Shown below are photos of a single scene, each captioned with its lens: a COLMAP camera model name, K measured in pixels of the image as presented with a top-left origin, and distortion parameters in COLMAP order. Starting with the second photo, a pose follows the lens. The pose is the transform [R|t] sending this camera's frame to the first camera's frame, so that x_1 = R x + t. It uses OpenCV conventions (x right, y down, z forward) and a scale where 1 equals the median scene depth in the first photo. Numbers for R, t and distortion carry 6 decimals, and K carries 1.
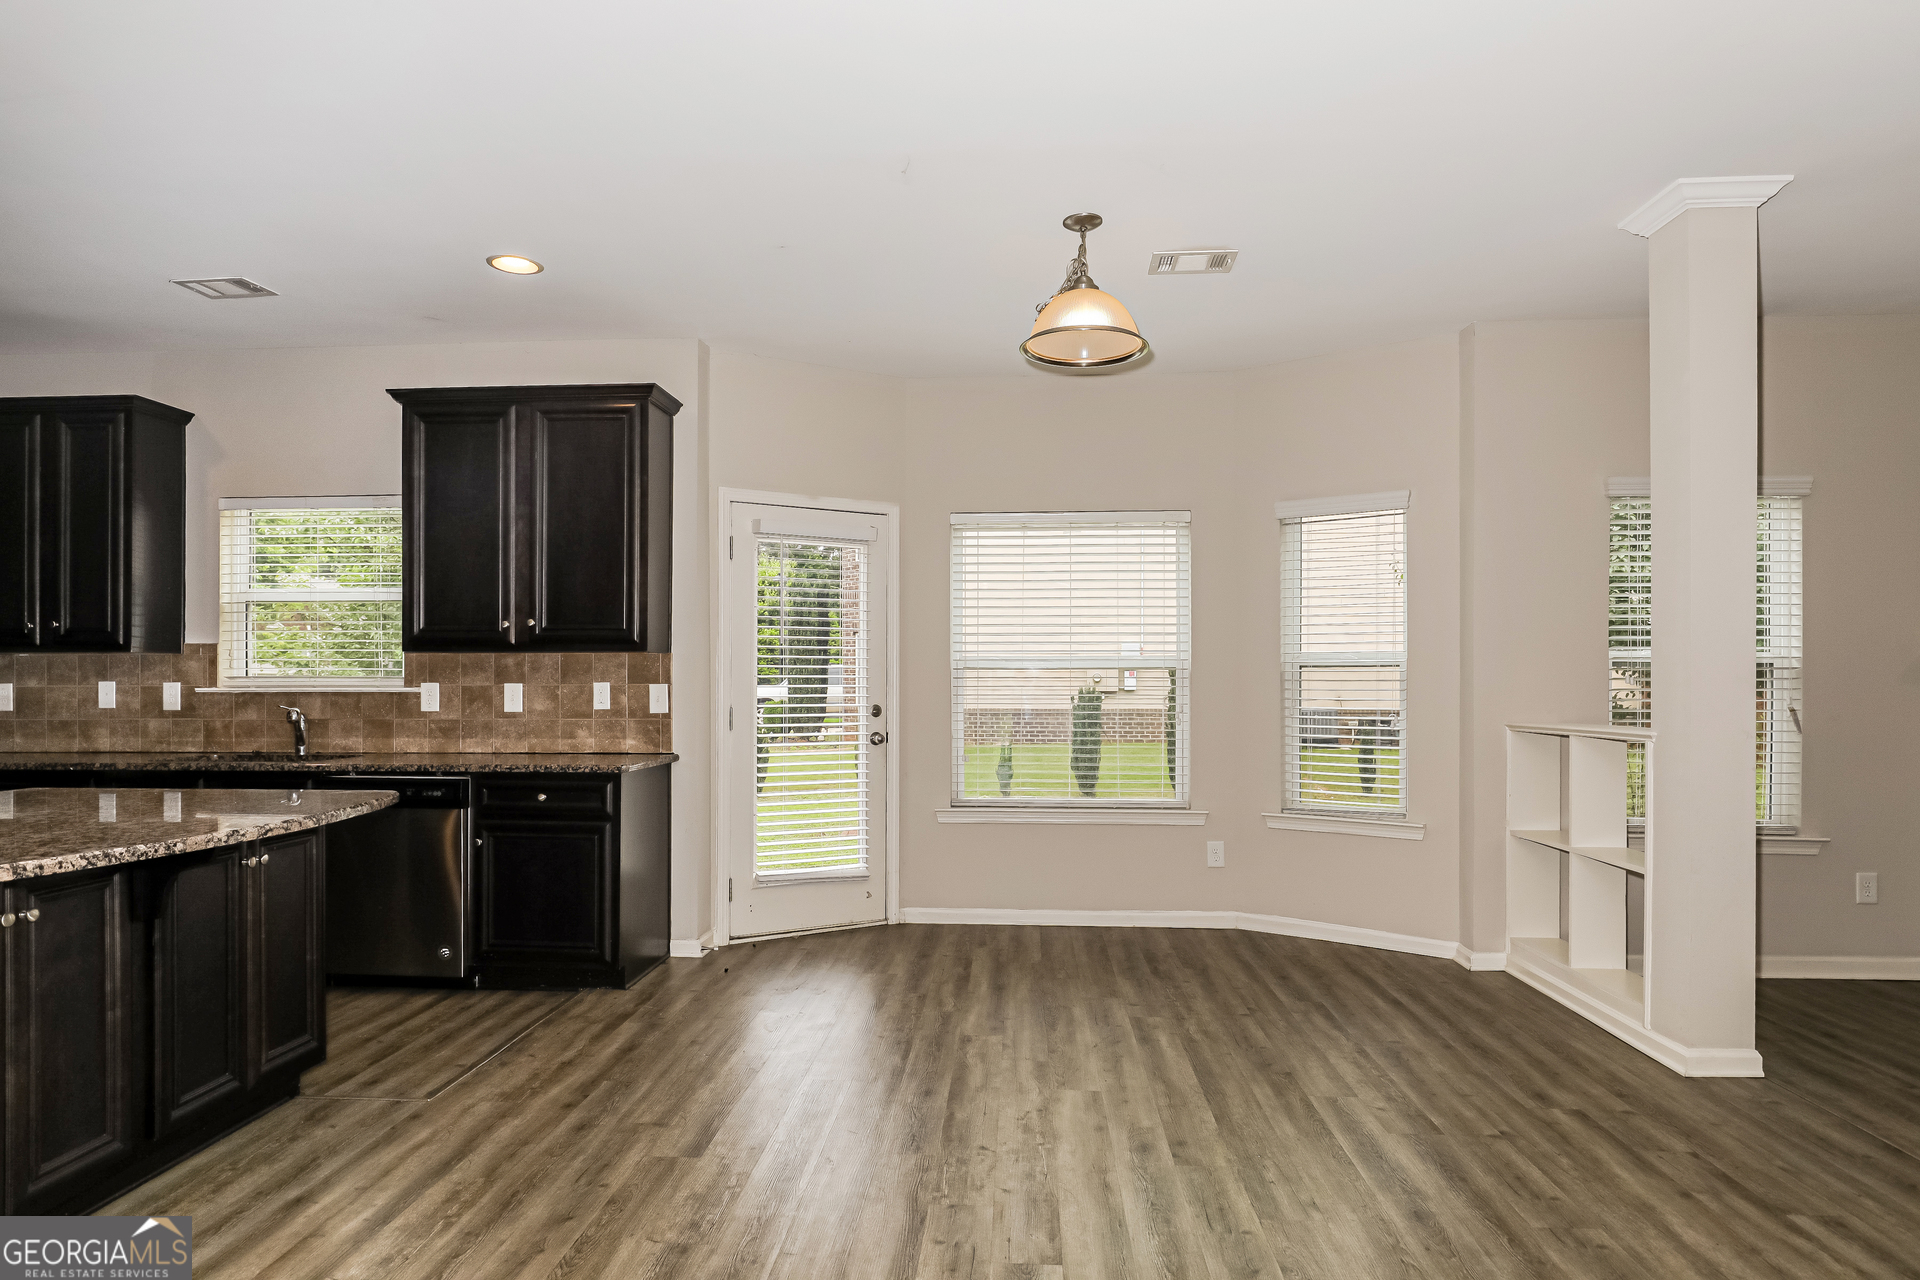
lens RADIAL K [[994.5, 0, 965.0], [0, 994.5, 655.1], [0, 0, 1]] dist [-0.011154, -0.000606]
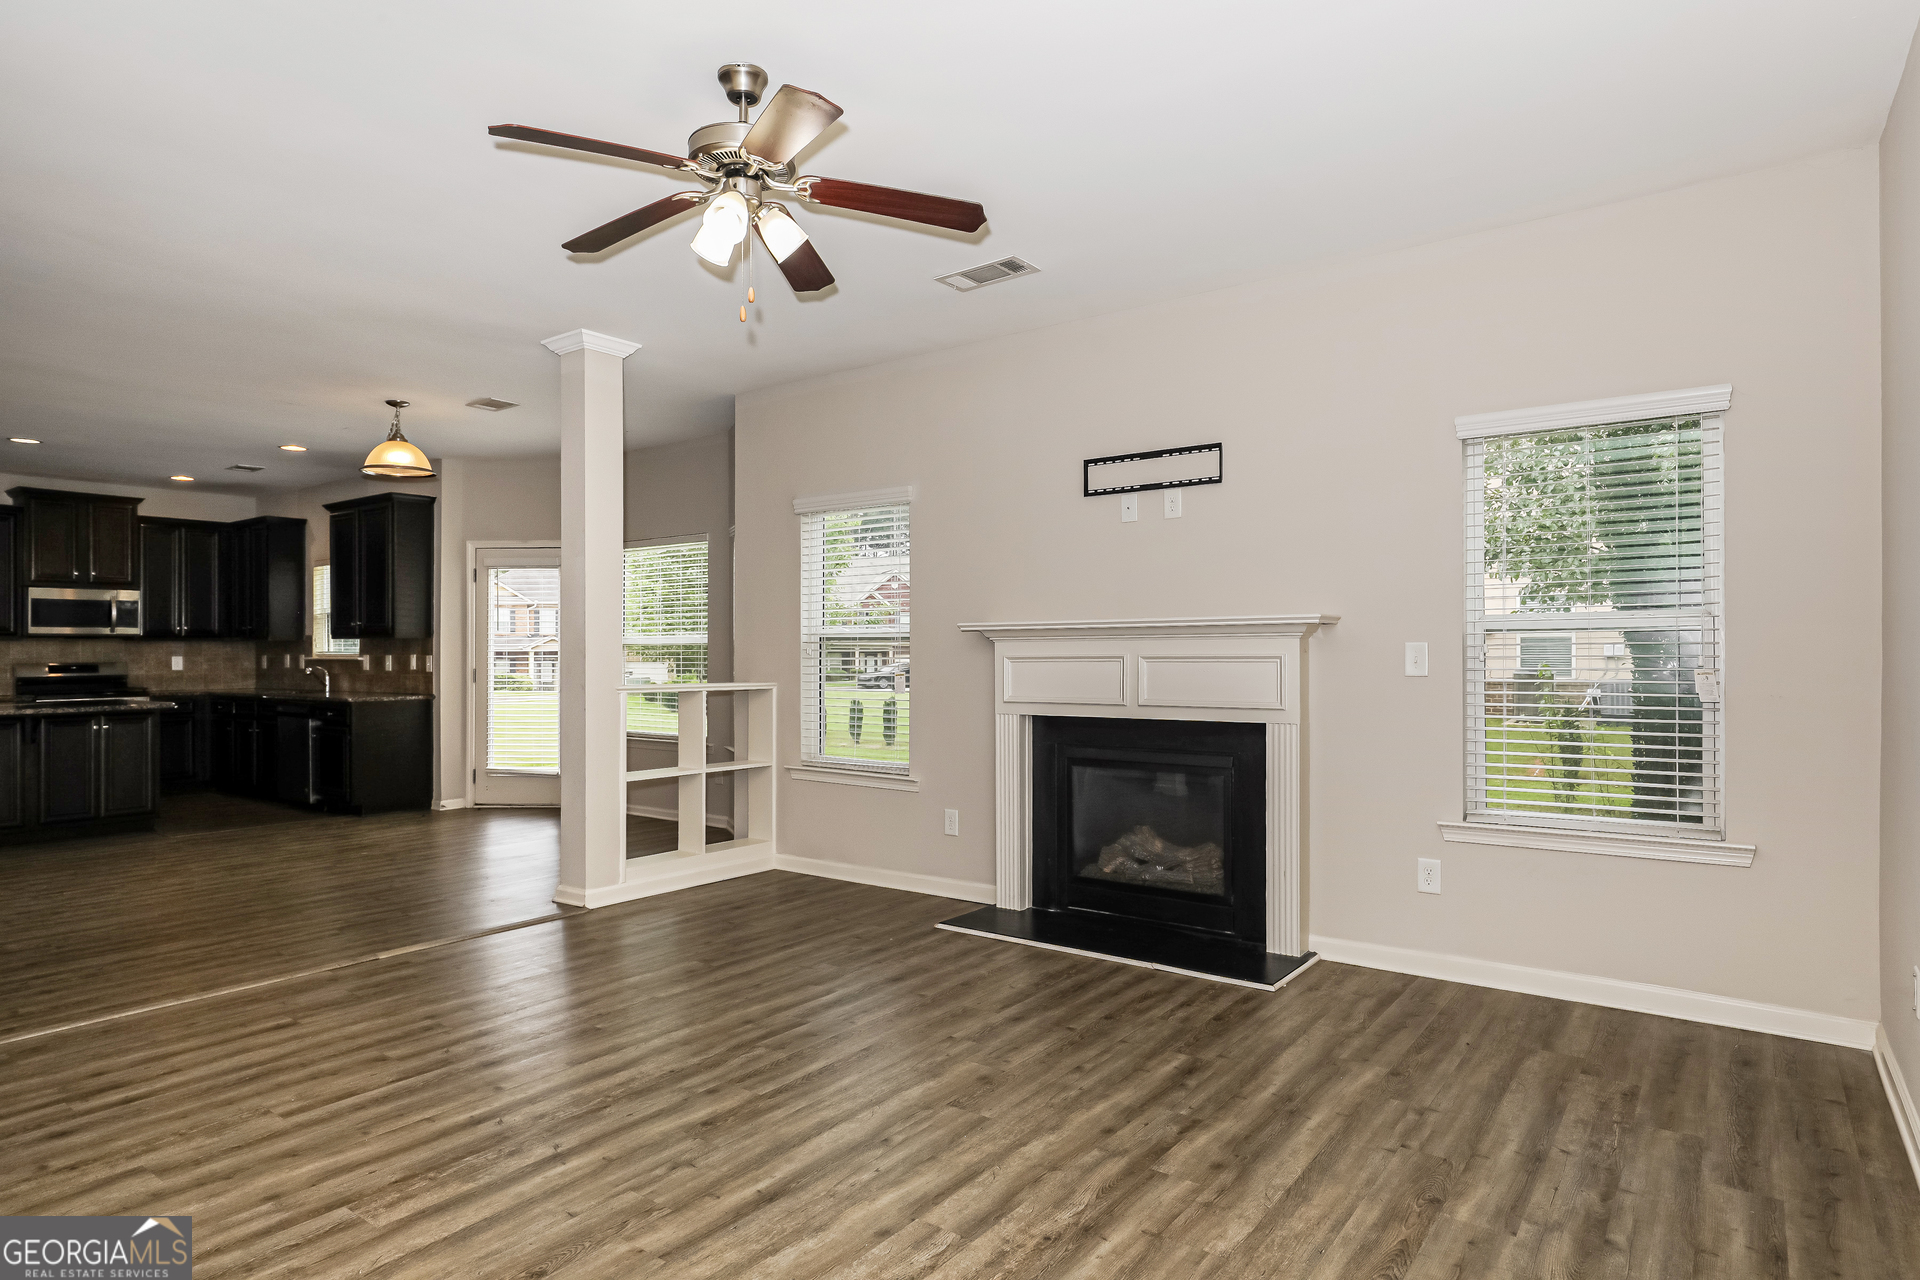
lens RADIAL K [[1052.3, 0, 958.9], [0, 1052.3, 652.0], [0, 0, 1]] dist [-0.001664, 0.000811]
pose [[0.833417, -0.001752, -0.552641, 1.528403], [0.010264, 0.999872, 0.012309, 0.009513], [0.552549, -0.015930, 0.833328, -0.055941]]
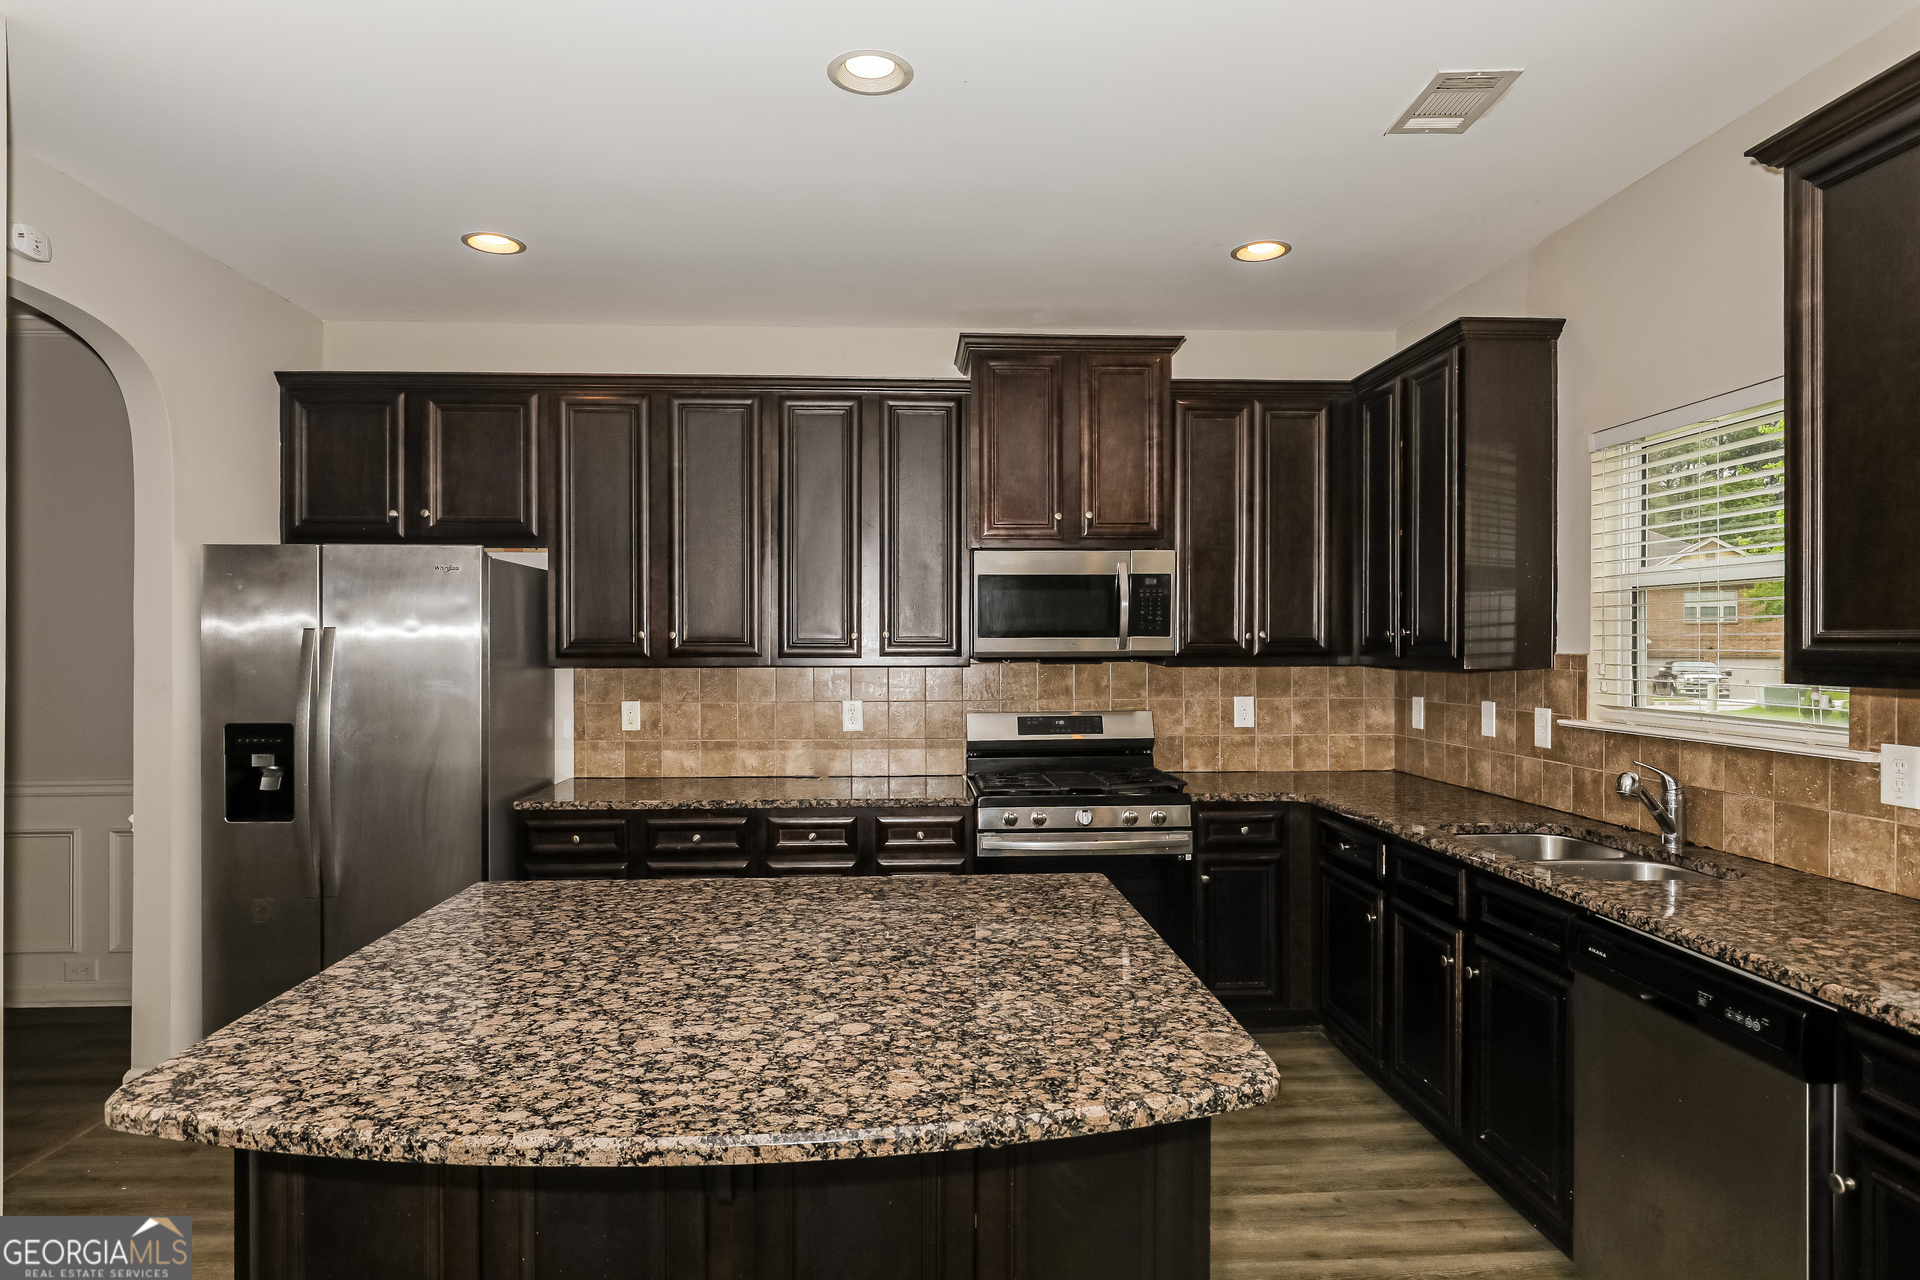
lens RADIAL K [[1052.3, 0, 958.9], [0, 1052.3, 652.0], [0, 0, 1]] dist [-0.001664, 0.000811]
pose [[0.098323, 0.009415, -0.995110, -0.090898], [0.017959, 0.999776, 0.011234, -0.029285], [0.994993, -0.018976, 0.098132, 0.510021]]
